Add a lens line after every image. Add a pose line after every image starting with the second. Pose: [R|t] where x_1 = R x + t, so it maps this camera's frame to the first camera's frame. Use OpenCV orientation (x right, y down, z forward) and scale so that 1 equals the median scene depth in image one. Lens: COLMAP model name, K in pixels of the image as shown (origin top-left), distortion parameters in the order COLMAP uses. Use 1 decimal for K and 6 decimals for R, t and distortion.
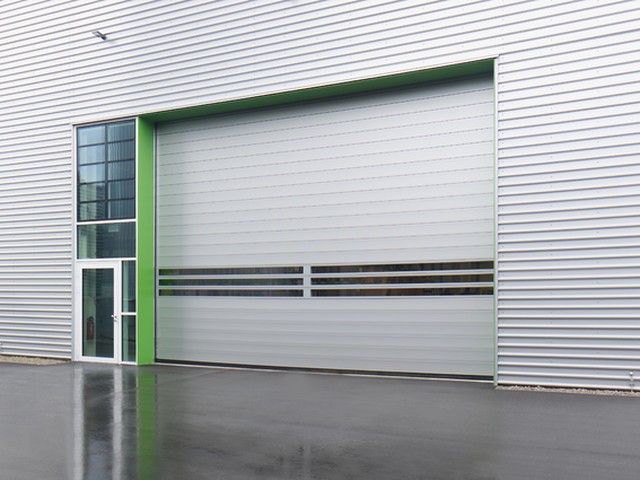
lens RADIAL K [[648.3, 0, 319.4], [0, 648.3, 335.2], [0, 0, 1]] dist [0.017281, 0.018244]
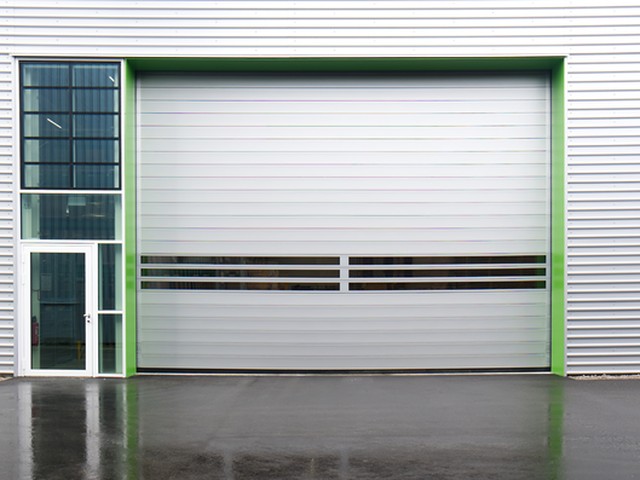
lens RADIAL K [[648.3, 0, 319.4], [0, 648.3, 335.2], [0, 0, 1]] dist [0.017281, 0.018244]
pose [[0.897207, -0.029196, 0.440644, -0.407832], [0.025690, 0.999573, 0.013921, -0.009420], [-0.440862, -0.001170, 0.897574, 0.186393]]
